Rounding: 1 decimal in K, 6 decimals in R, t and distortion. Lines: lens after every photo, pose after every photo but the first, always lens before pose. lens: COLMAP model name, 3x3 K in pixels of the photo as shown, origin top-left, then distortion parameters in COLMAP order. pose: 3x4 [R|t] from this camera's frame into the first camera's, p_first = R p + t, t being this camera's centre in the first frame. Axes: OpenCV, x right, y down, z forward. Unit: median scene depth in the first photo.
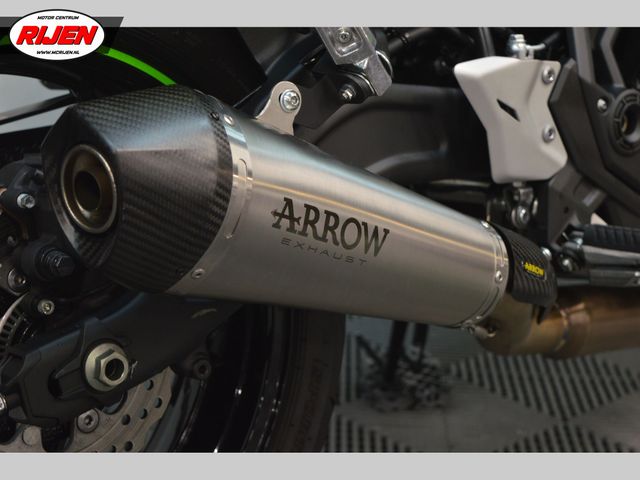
lens RADIAL K [[1466.6, 0, 321.1], [0, 1466.6, 239.0], [0, 0, 1]] dist [0.054134, 0.000000]
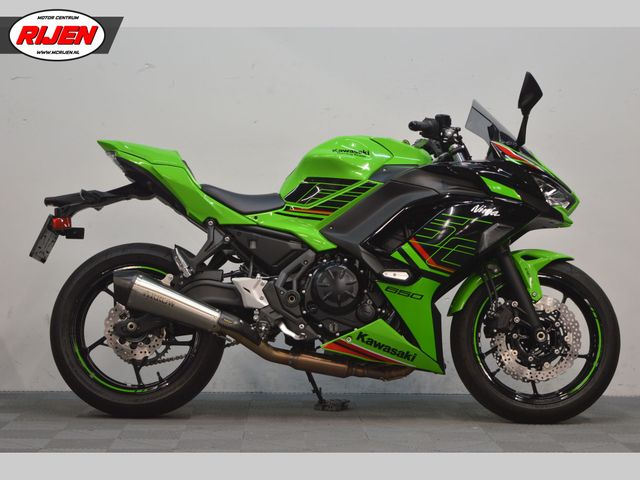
lens RADIAL K [[1516.8, 0, 321.5], [0, 1516.8, 239.7], [0, 0, 1]] dist [0.092718, 0.000000]
pose [[0.736831, -0.019922, -0.675783, 3.812961], [-0.177647, 0.958737, -0.221958, 0.828846], [0.652320, 0.283597, 0.702888, -2.314460]]
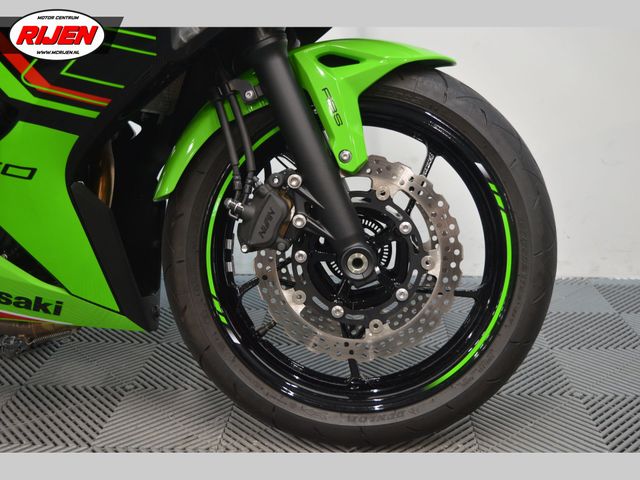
lens RADIAL K [[716.4, 0, 324.7], [0, 716.4, 226.1], [0, 0, 1]] dist [-0.060047, 0.000000]
pose [[0.679186, 0.137505, -0.720971, 1.531568], [-0.179096, 0.983650, 0.018887, -0.189688], [0.711780, 0.116295, 0.692708, 1.175211]]
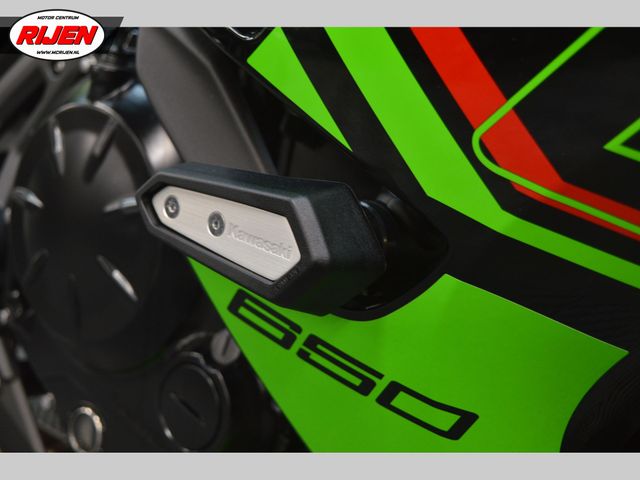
lens RADIAL K [[1061.5, 0, 320.3], [0, 1061.5, 241.6], [0, 0, 1]] dist [-0.019813, 0.000000]
pose [[0.147313, 0.216447, -0.965116, 1.017392], [-0.302560, 0.938850, 0.164374, -0.295002], [0.941677, 0.267792, 0.203793, 1.362686]]
